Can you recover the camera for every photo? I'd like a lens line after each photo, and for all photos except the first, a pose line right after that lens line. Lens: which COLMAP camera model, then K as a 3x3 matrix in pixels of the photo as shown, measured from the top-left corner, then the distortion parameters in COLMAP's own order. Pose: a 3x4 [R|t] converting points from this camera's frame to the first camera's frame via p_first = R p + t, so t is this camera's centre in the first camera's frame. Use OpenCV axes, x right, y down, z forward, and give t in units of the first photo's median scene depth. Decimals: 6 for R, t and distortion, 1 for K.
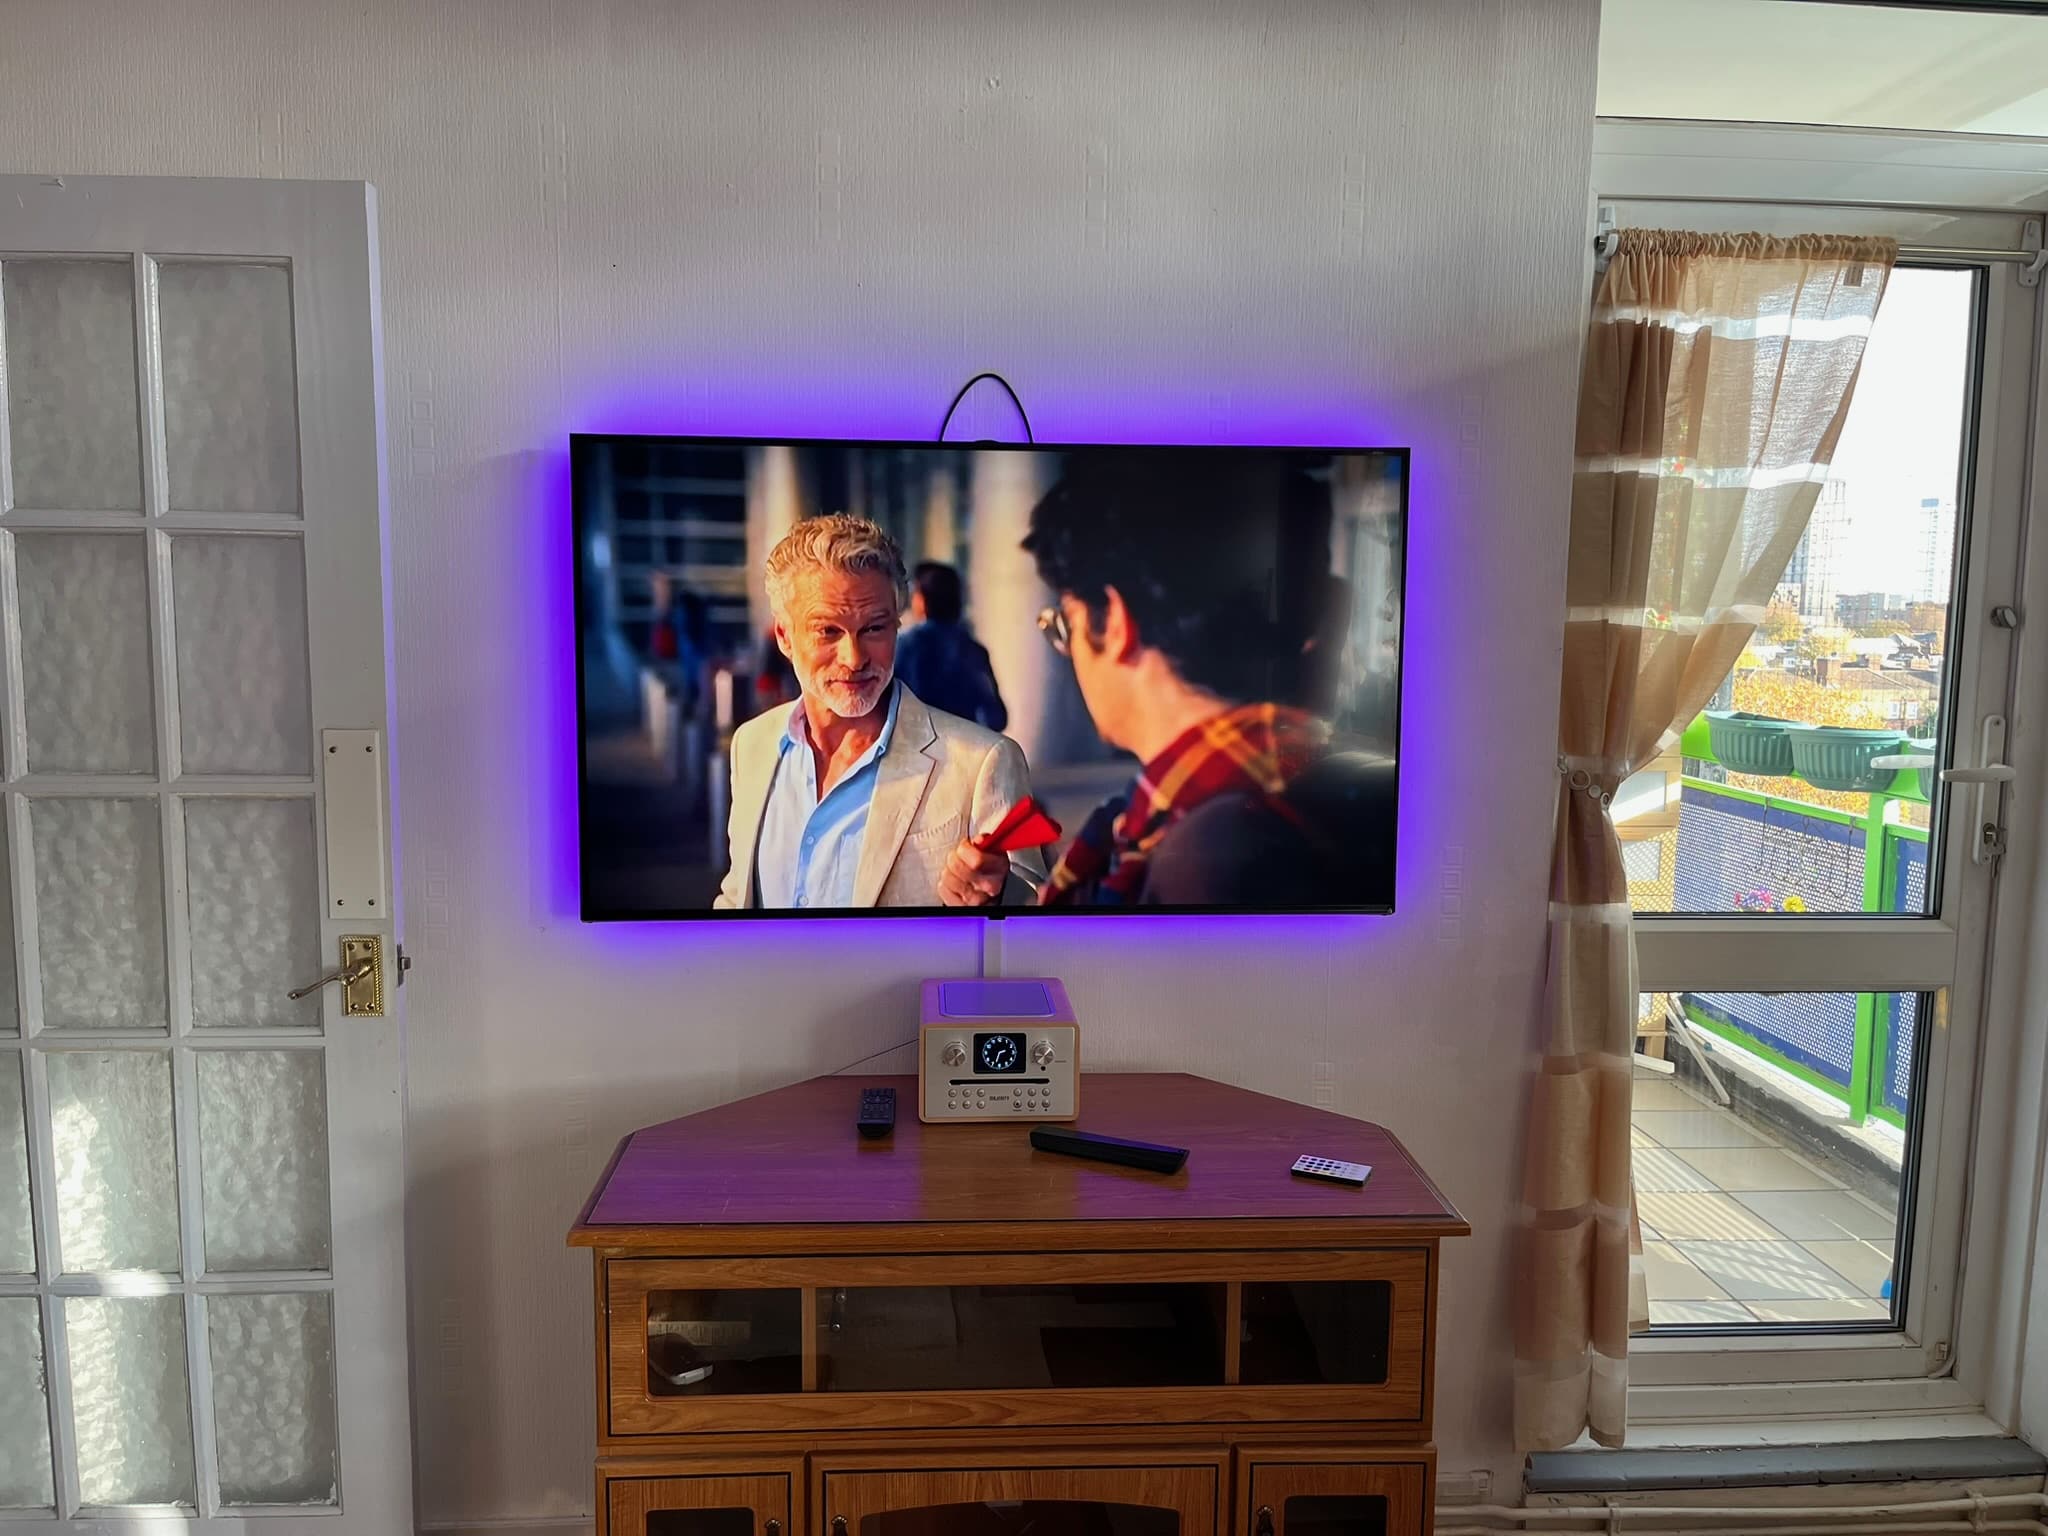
lens RADIAL K [[1504.6, 0, 1024.0], [0, 1504.6, 768.0], [0, 0, 1]] dist [0.068403, -0.100093]
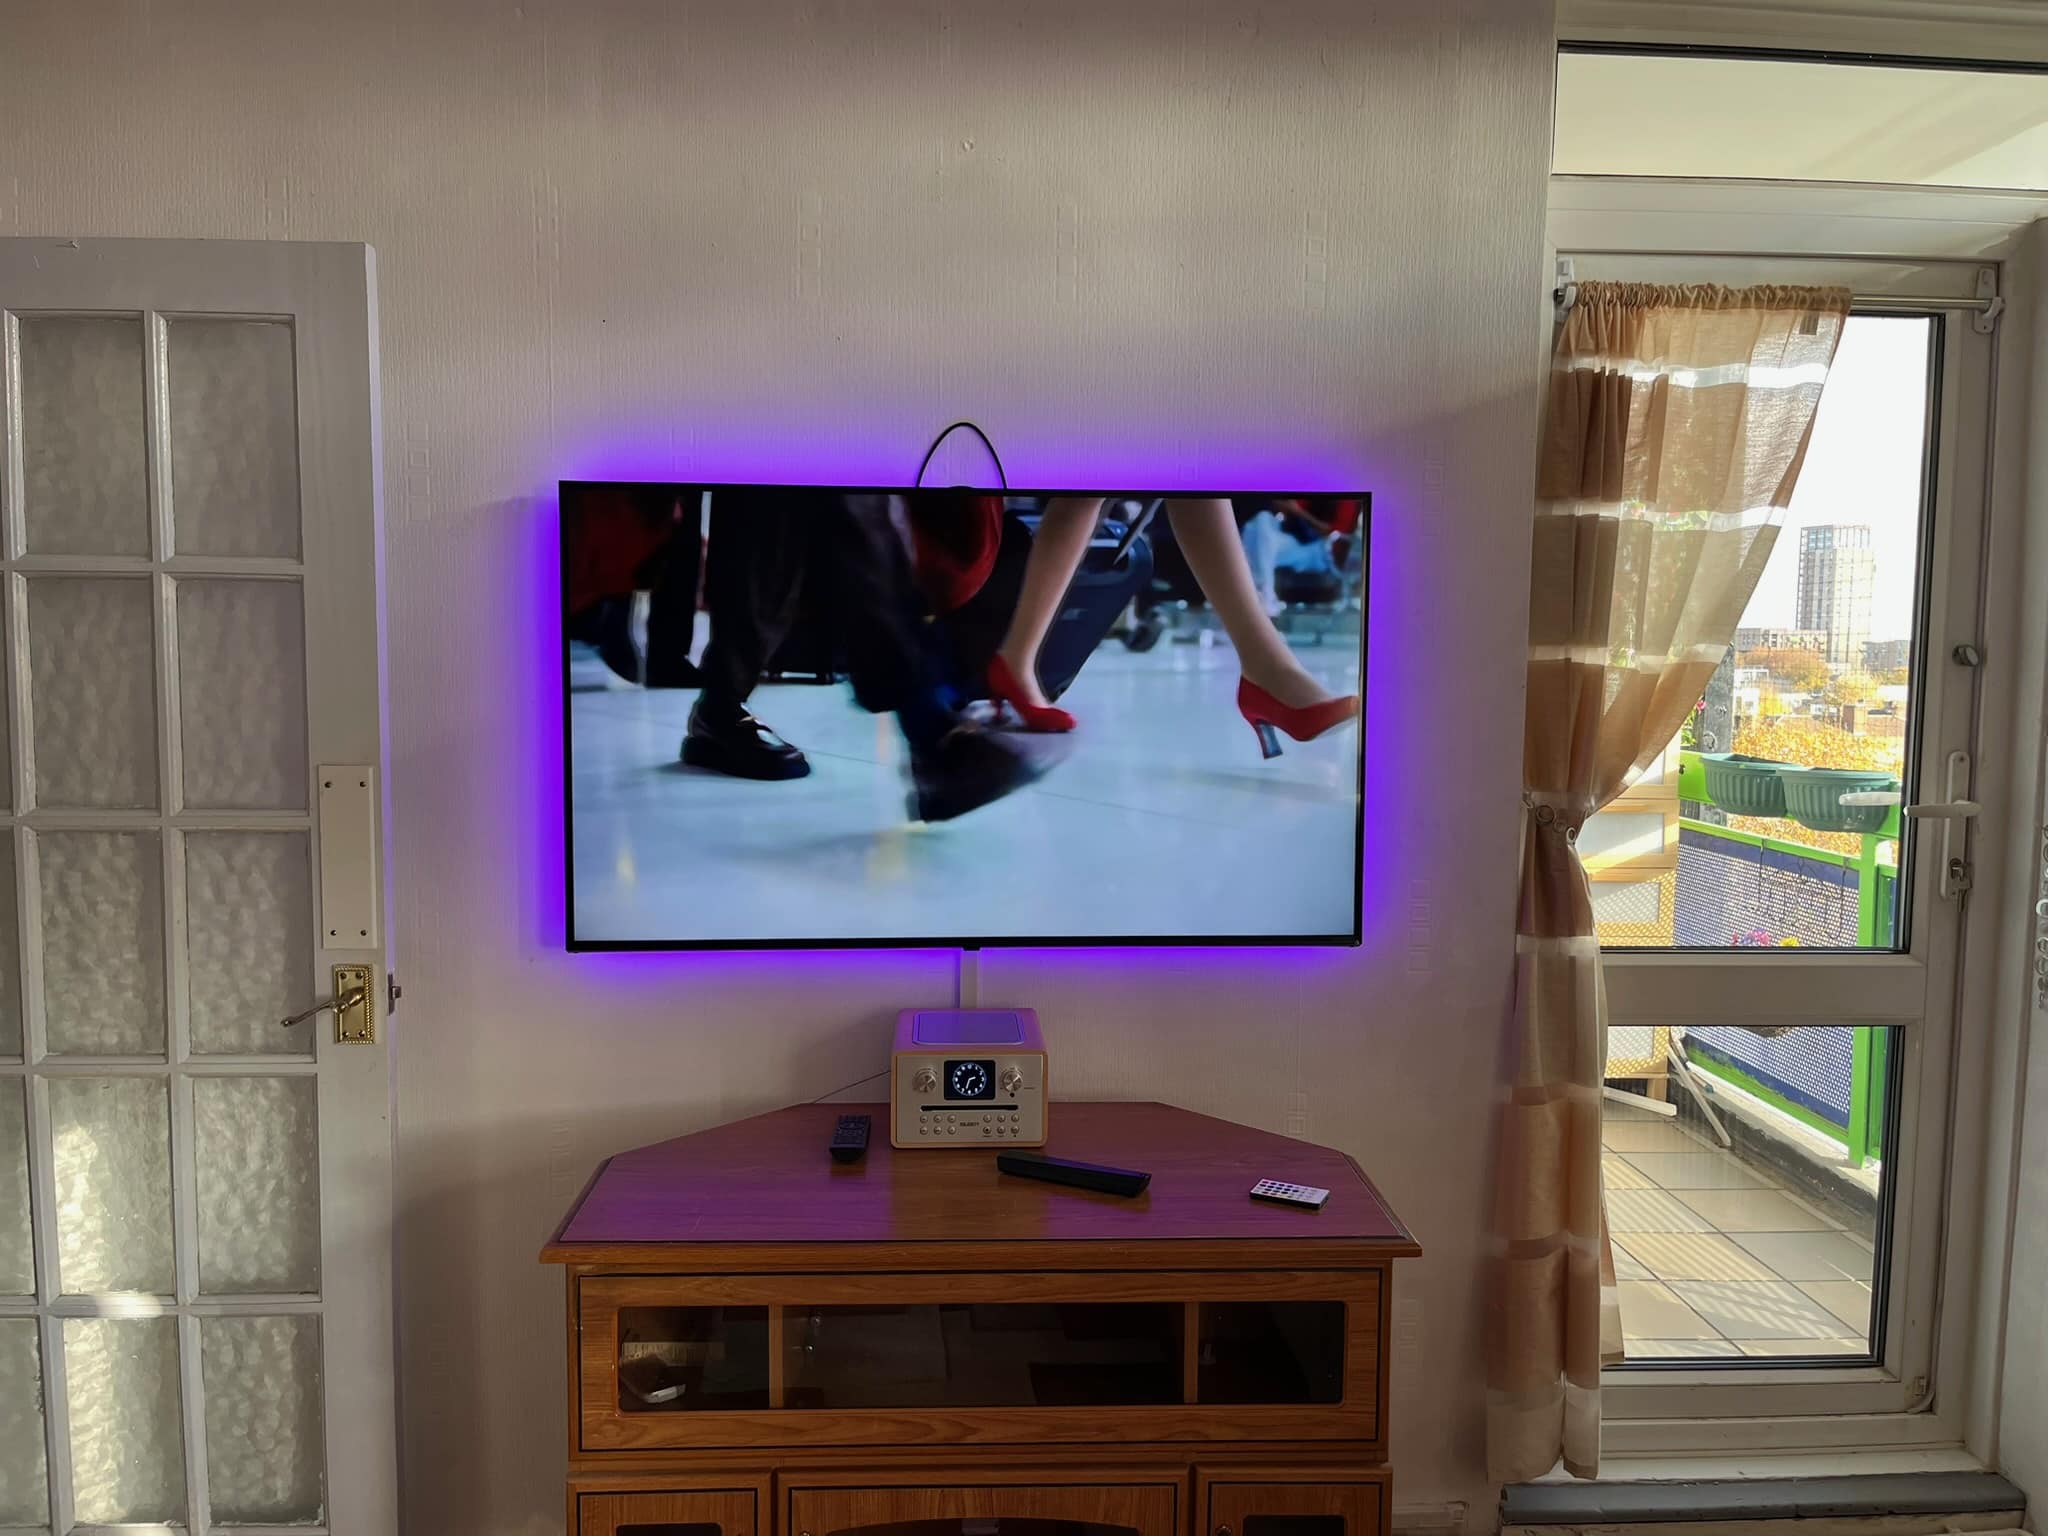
lens RADIAL K [[1504.6, 0, 1024.0], [0, 1504.6, 768.0], [0, 0, 1]] dist [0.068403, -0.100093]
pose [[0.999910, -0.000828, -0.013392, 0.031532], [0.000412, 0.999518, -0.031056, 0.008306], [0.013411, 0.031048, 0.999428, -0.028180]]
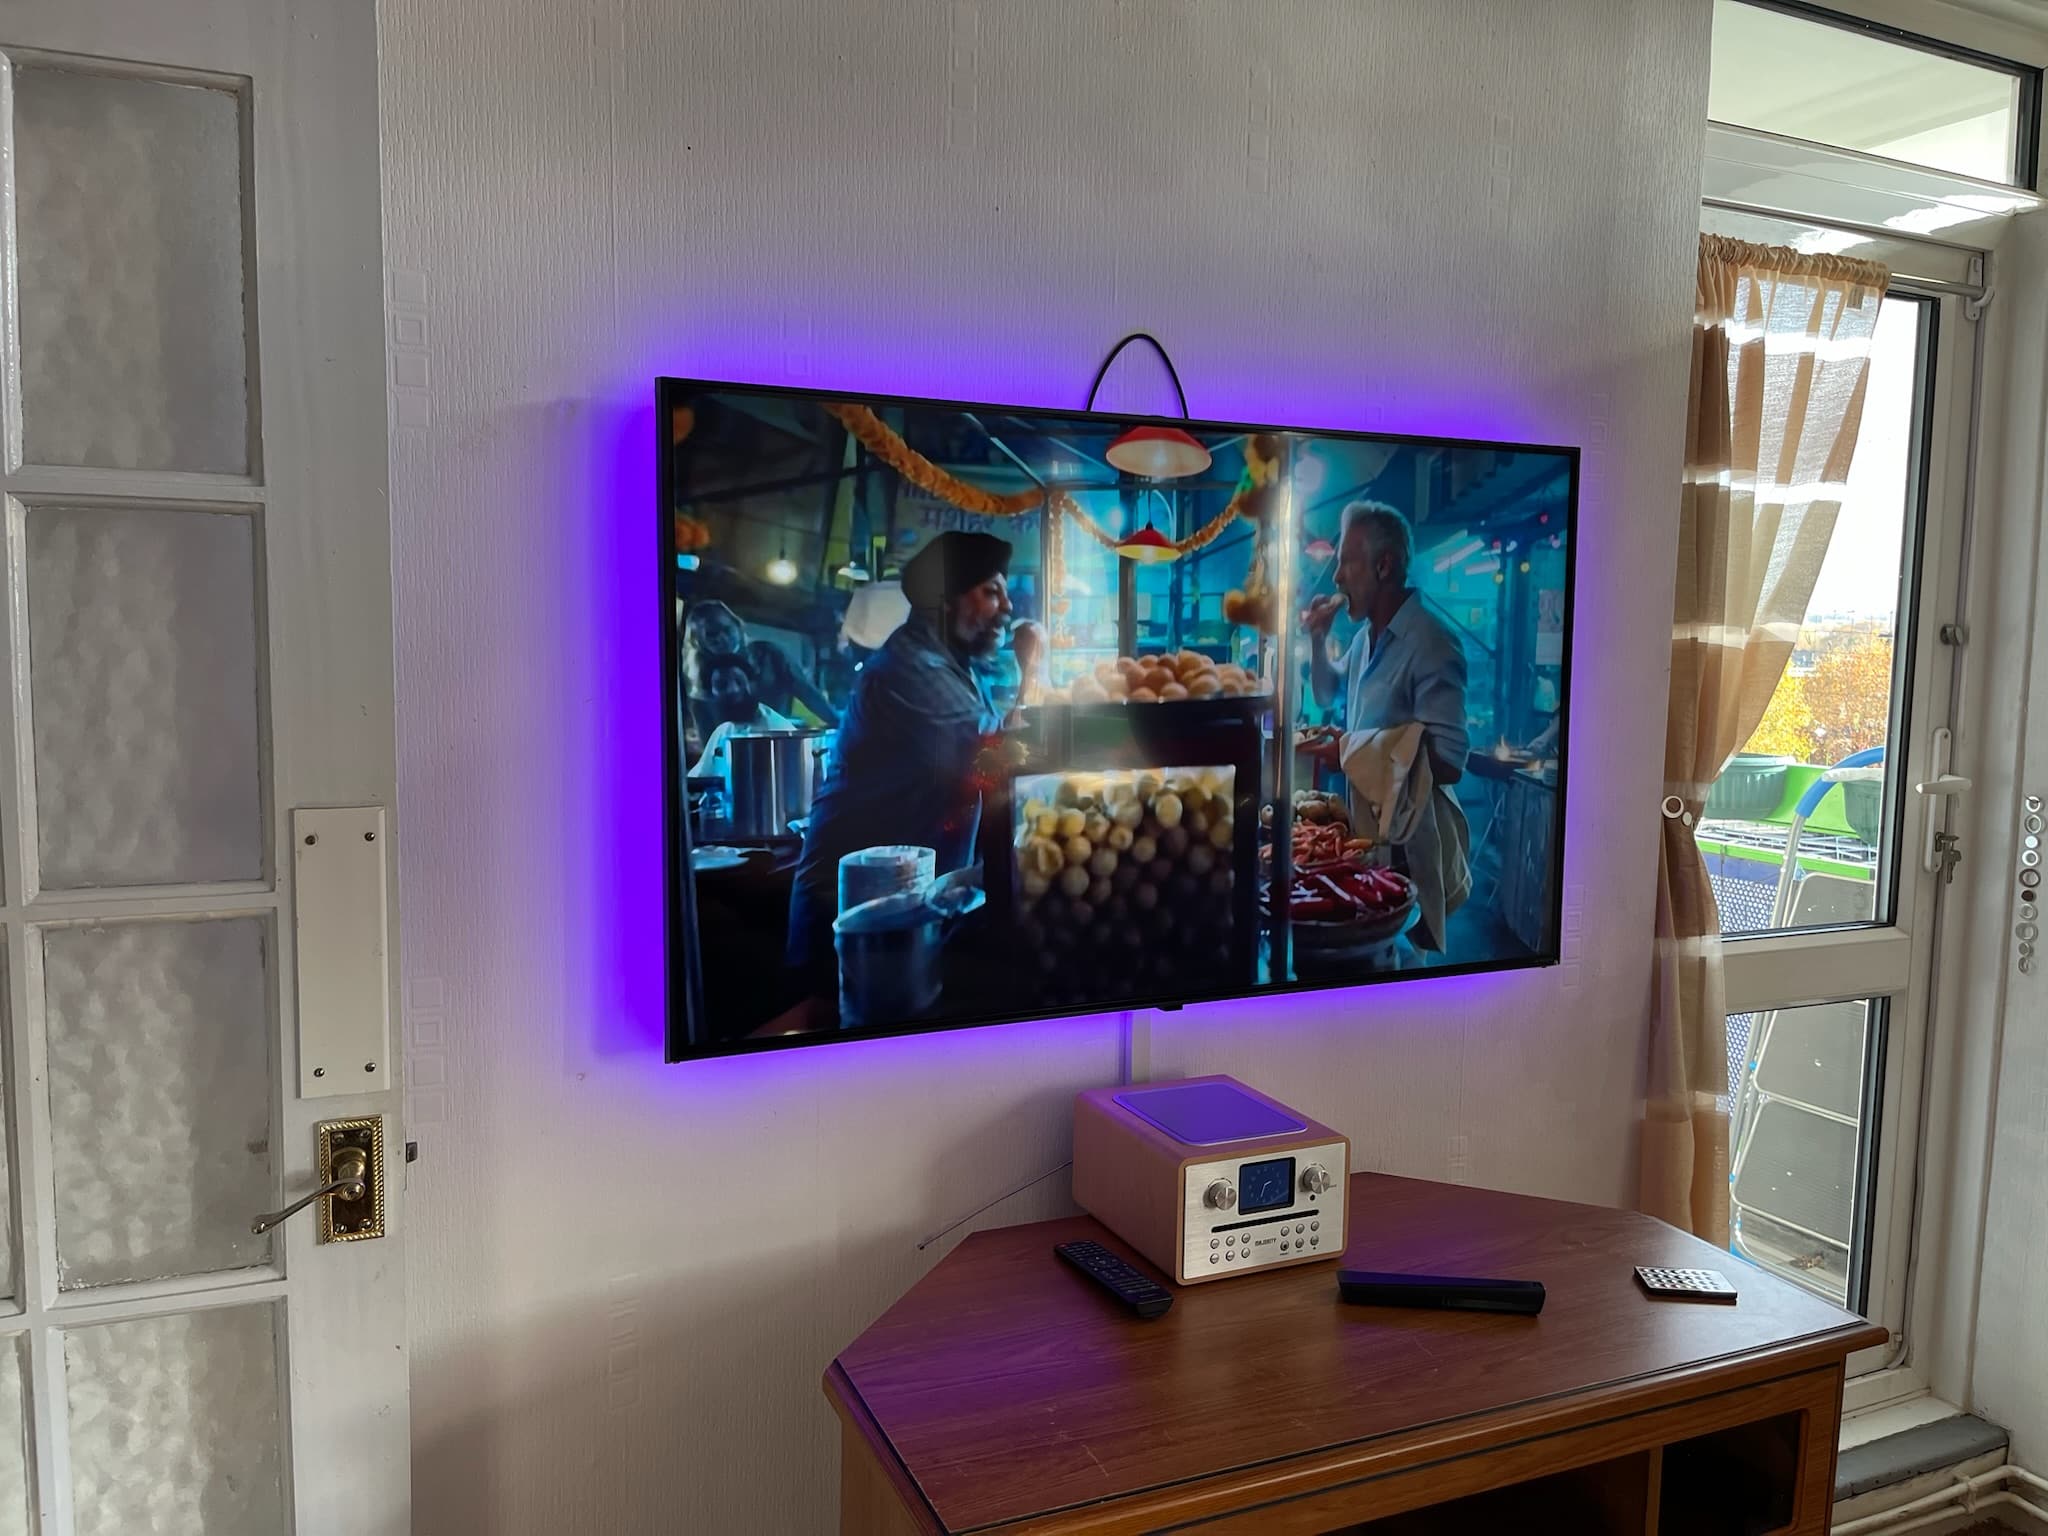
lens RADIAL K [[1504.6, 0, 1024.0], [0, 1504.6, 768.0], [0, 0, 1]] dist [0.068403, -0.100093]
pose [[0.940609, -0.030430, 0.338125, -0.361988], [0.034498, 0.999387, -0.006027, -0.026636], [-0.337734, 0.017334, 0.941082, 0.264631]]
